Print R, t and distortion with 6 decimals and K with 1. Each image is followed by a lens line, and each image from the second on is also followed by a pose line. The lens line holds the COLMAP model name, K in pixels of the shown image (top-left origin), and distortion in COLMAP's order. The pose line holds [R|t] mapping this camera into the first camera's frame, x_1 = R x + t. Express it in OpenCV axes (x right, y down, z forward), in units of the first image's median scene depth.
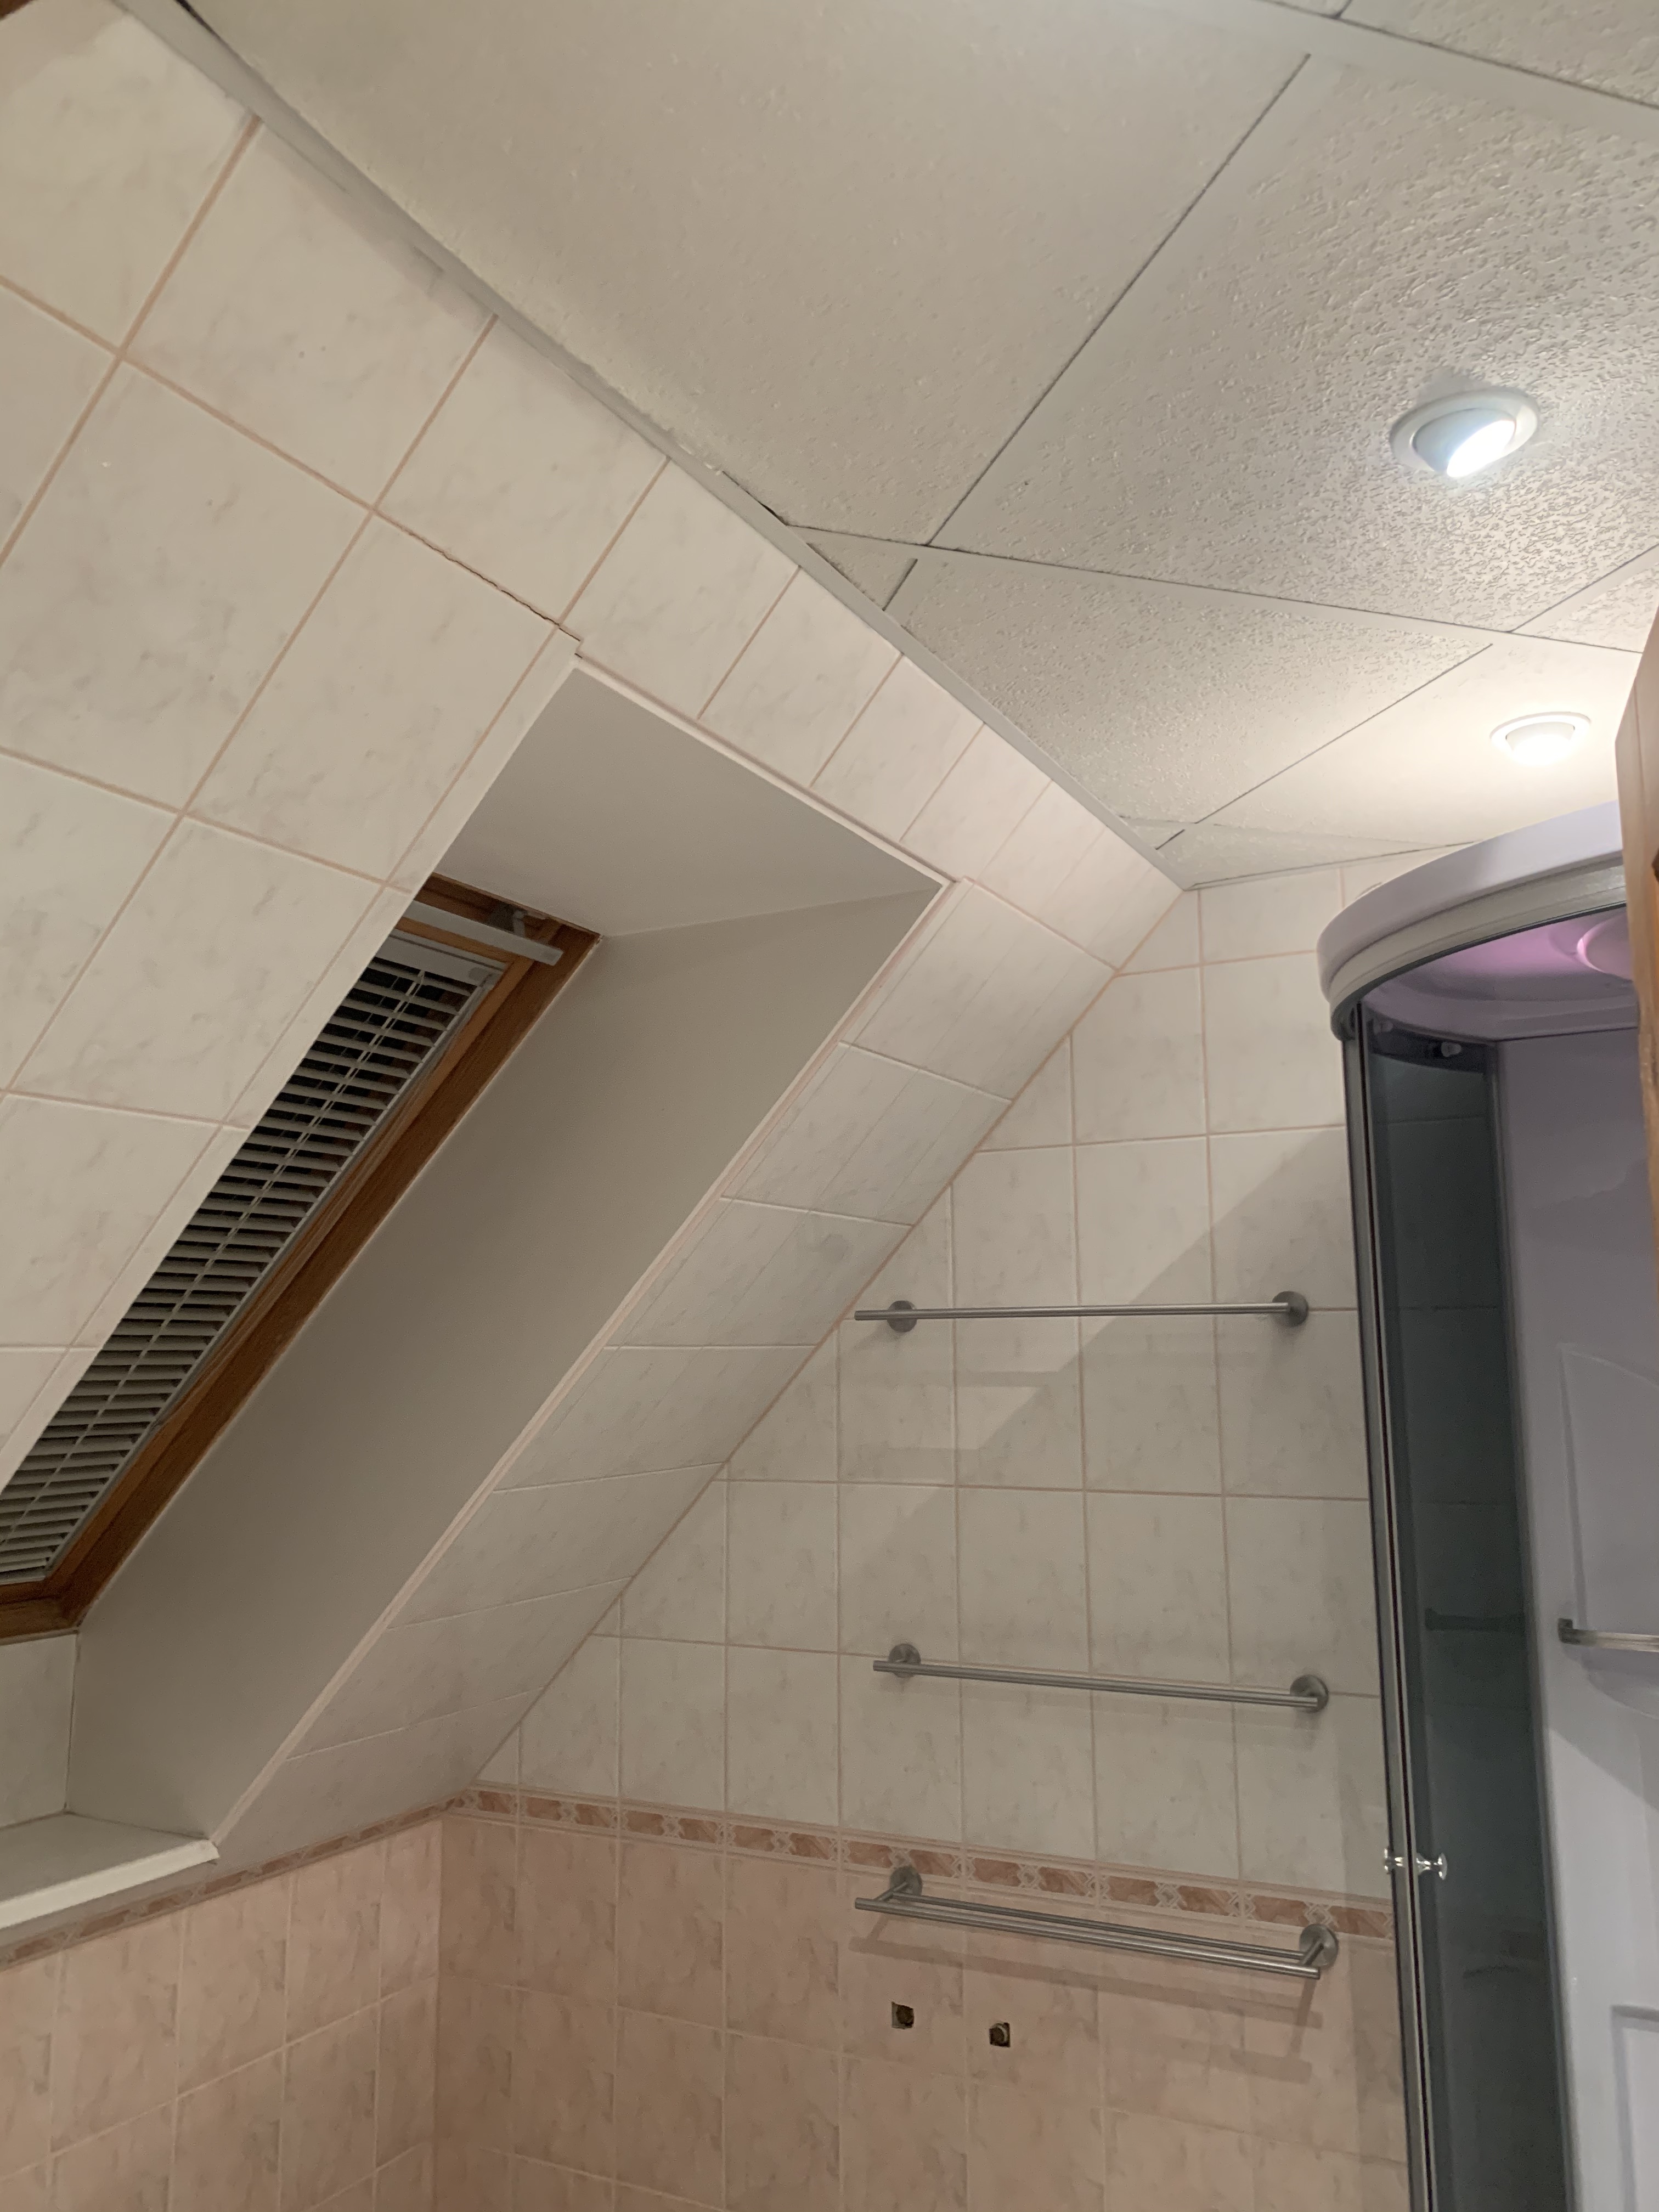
lens RADIAL K [[1730.9, 0, 840.6], [0, 1730.9, 1120.1], [0, 0, 1]] dist [0.040559, -0.014701]
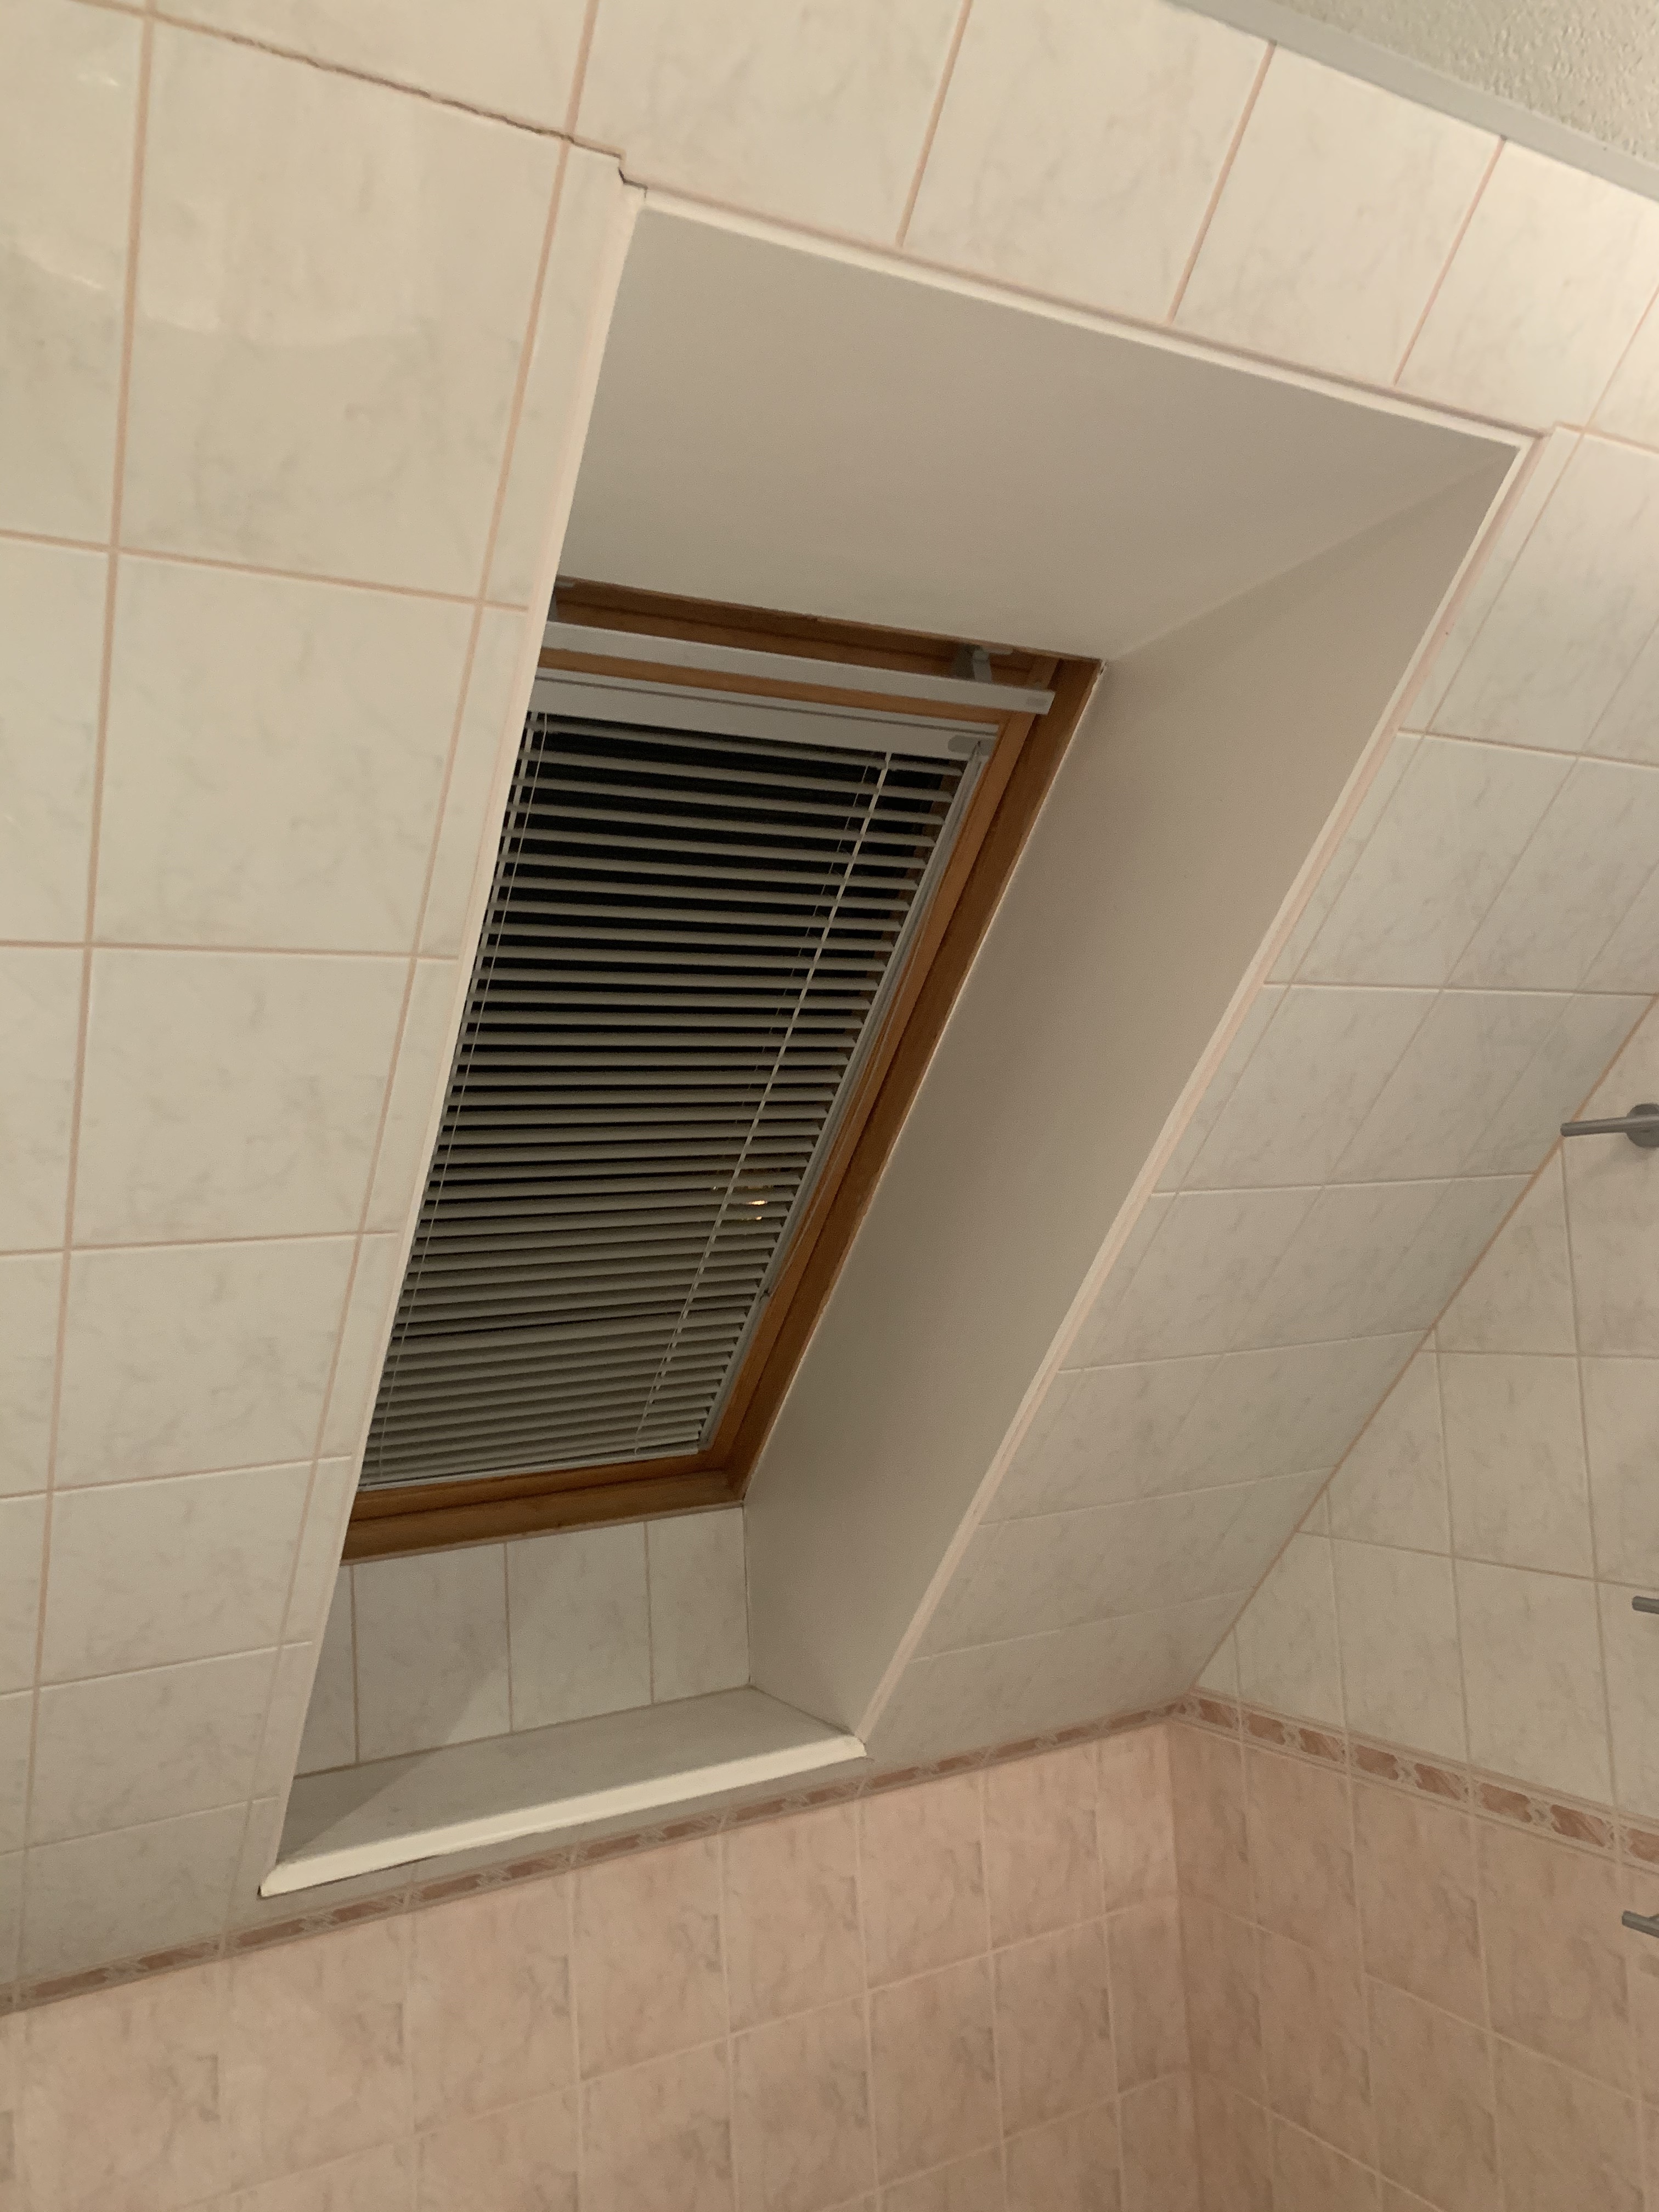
lens RADIAL K [[1722.0, 0, 829.5], [0, 1722.0, 1106.0], [0, 0, 1]] dist [0.042324, -0.061681]
pose [[0.853093, -0.079023, -0.515739, 0.121127], [0.120736, 0.991534, 0.047786, 0.031603], [0.507597, -0.103034, 0.855412, 0.225531]]
